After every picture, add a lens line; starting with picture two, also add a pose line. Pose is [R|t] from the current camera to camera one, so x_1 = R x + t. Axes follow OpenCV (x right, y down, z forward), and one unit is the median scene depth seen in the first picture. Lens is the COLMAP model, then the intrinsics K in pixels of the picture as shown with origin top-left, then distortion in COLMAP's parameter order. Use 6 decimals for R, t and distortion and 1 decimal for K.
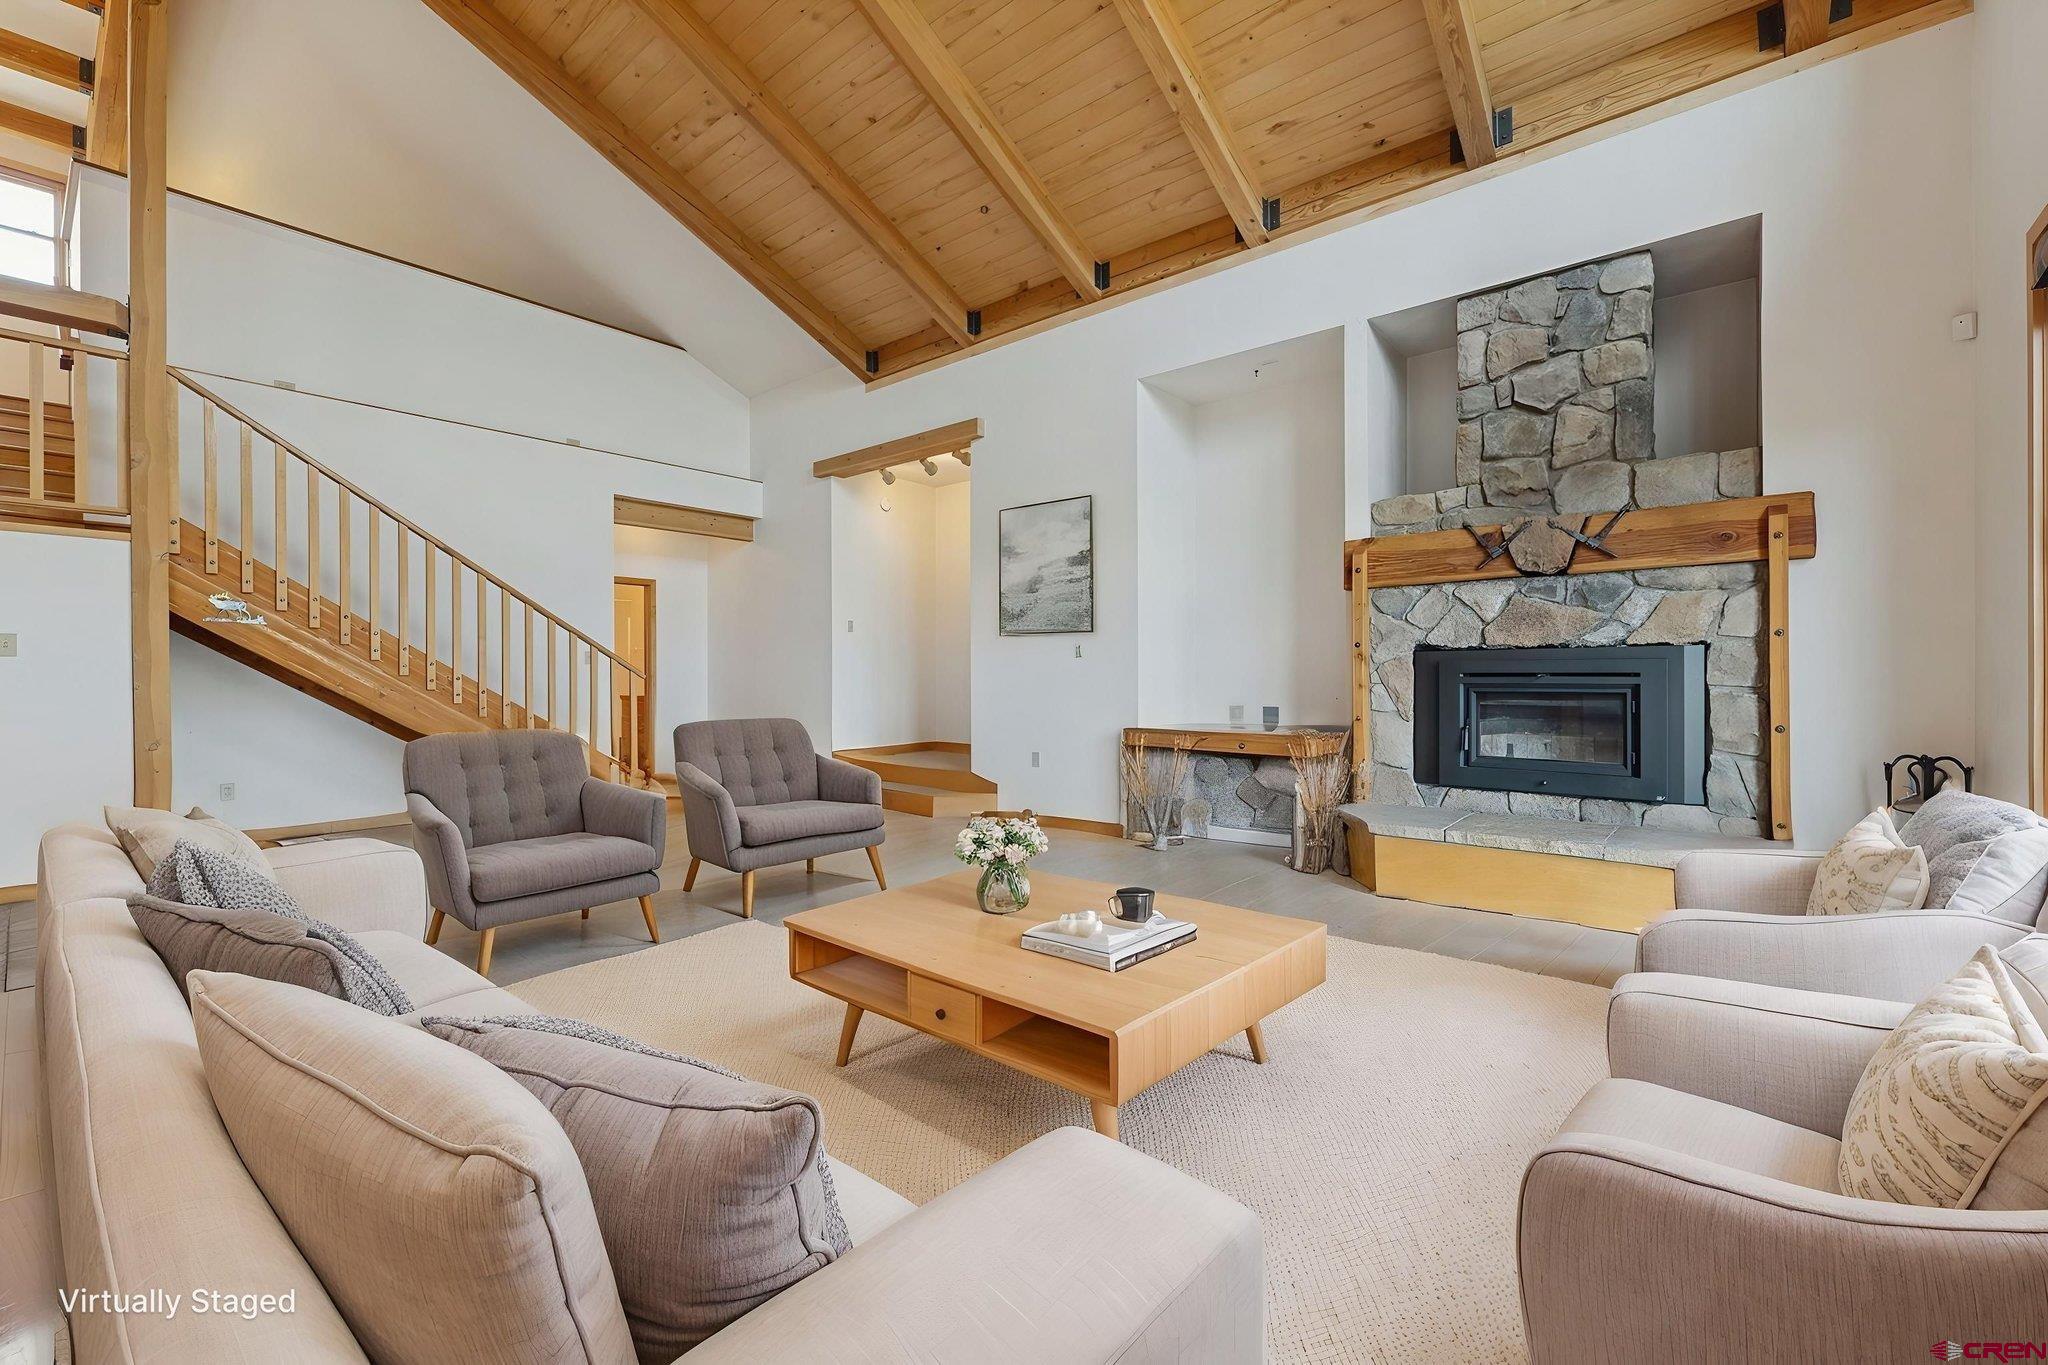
lens RADIAL K [[844.5, 0, 1005.0], [0, 844.5, 678.4], [0, 0, 1]] dist [-0.000106, 0.000065]
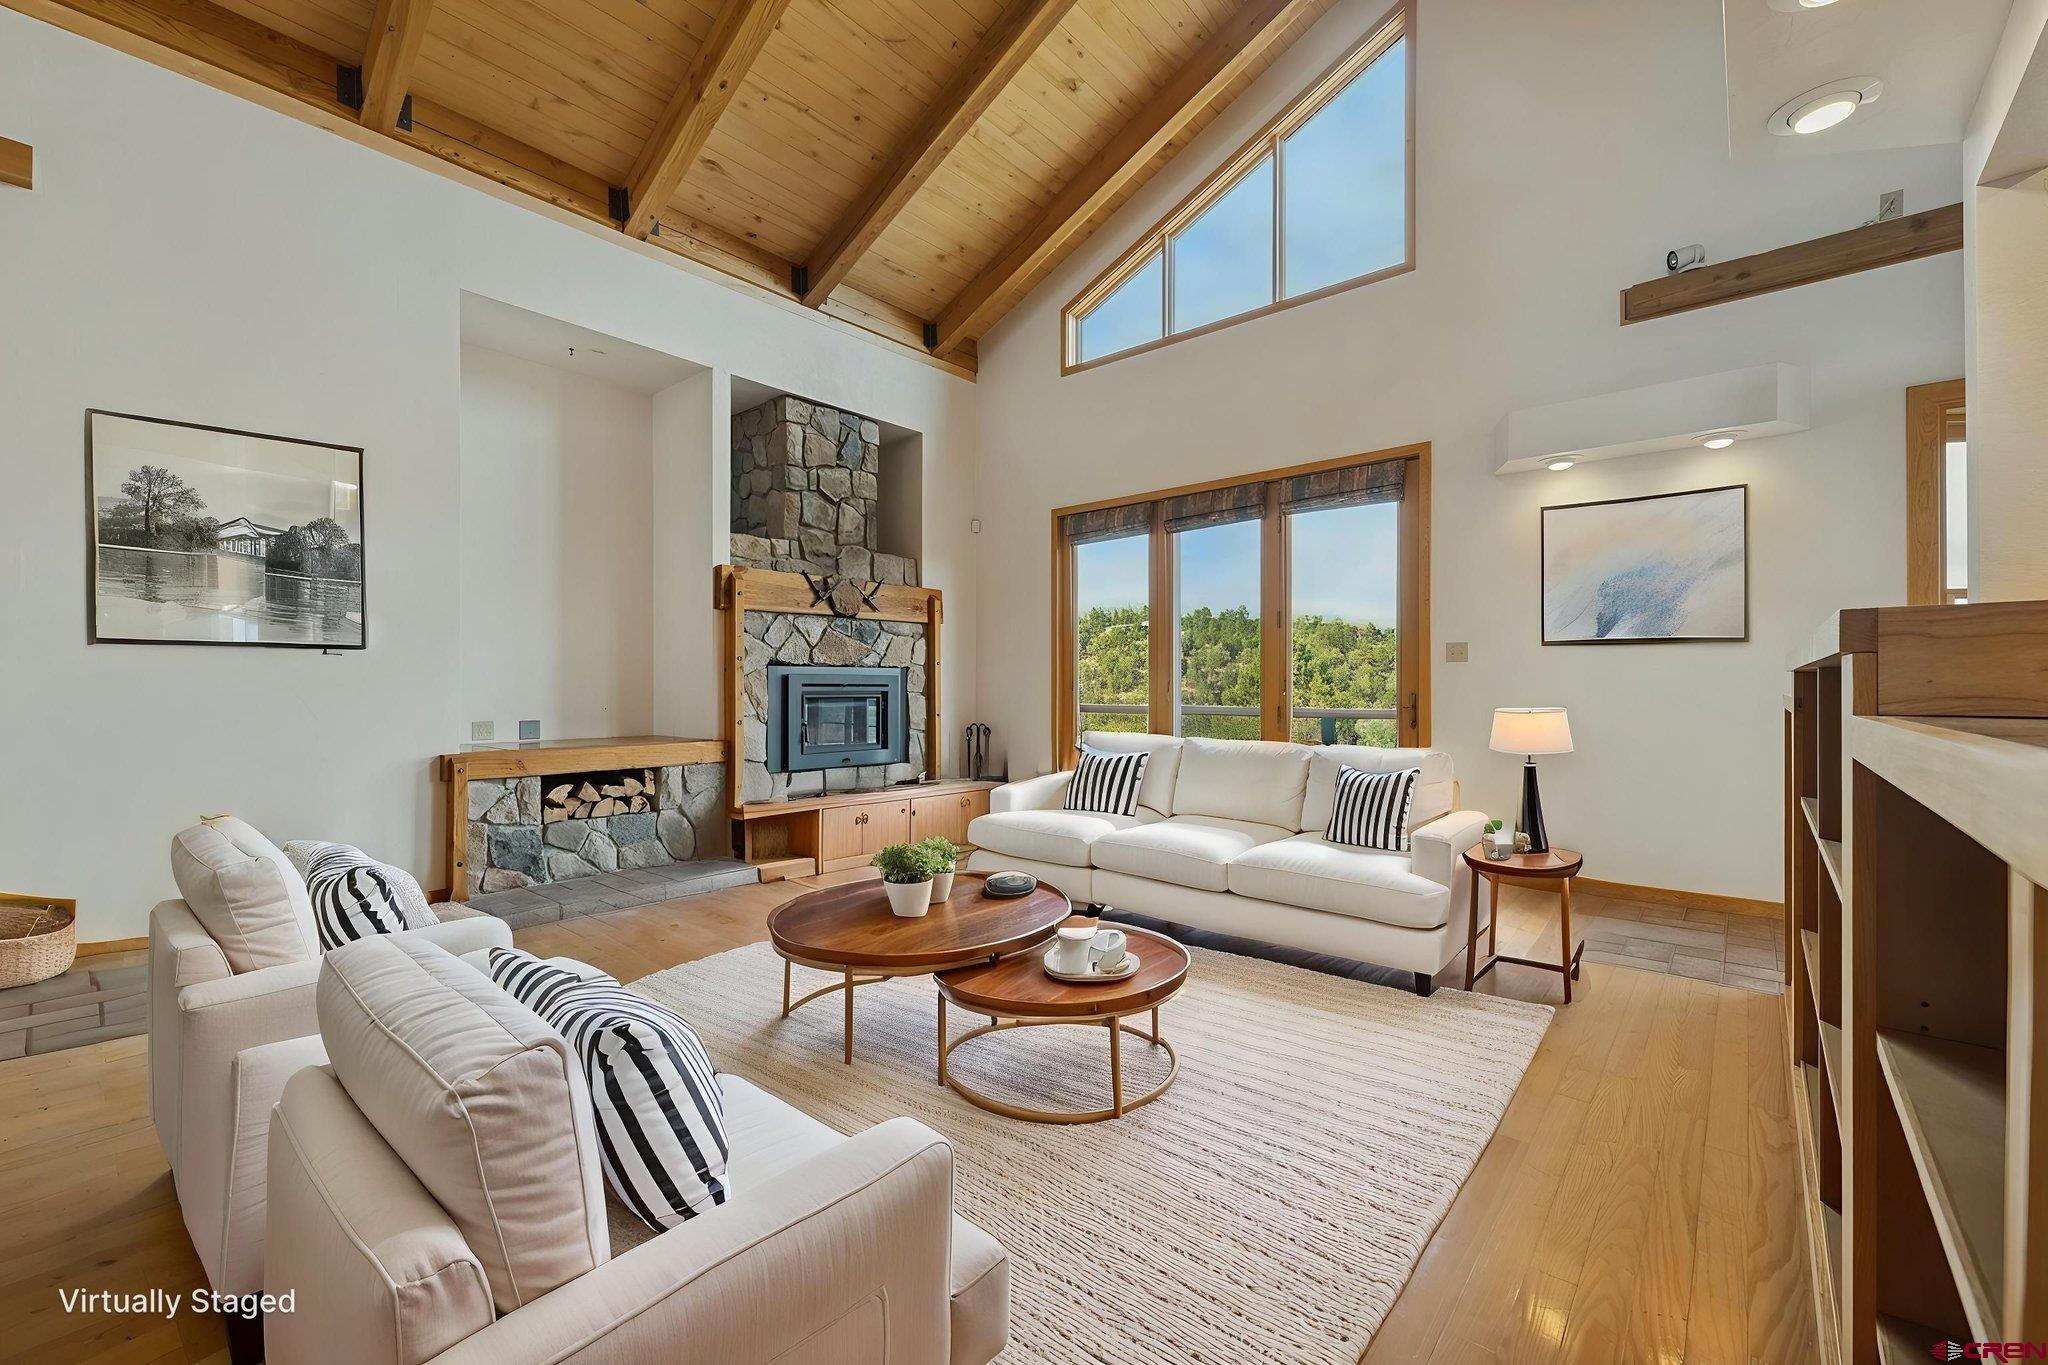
lens RADIAL K [[844.5, 0, 1005.0], [0, 844.5, 678.4], [0, 0, 1]] dist [-0.000106, 0.000065]
pose [[0.007449, 0.008985, 0.999932, -0.783489], [-0.001350, 0.999959, -0.008975, -0.003149], [-0.999971, -0.001283, 0.007461, 0.682865]]
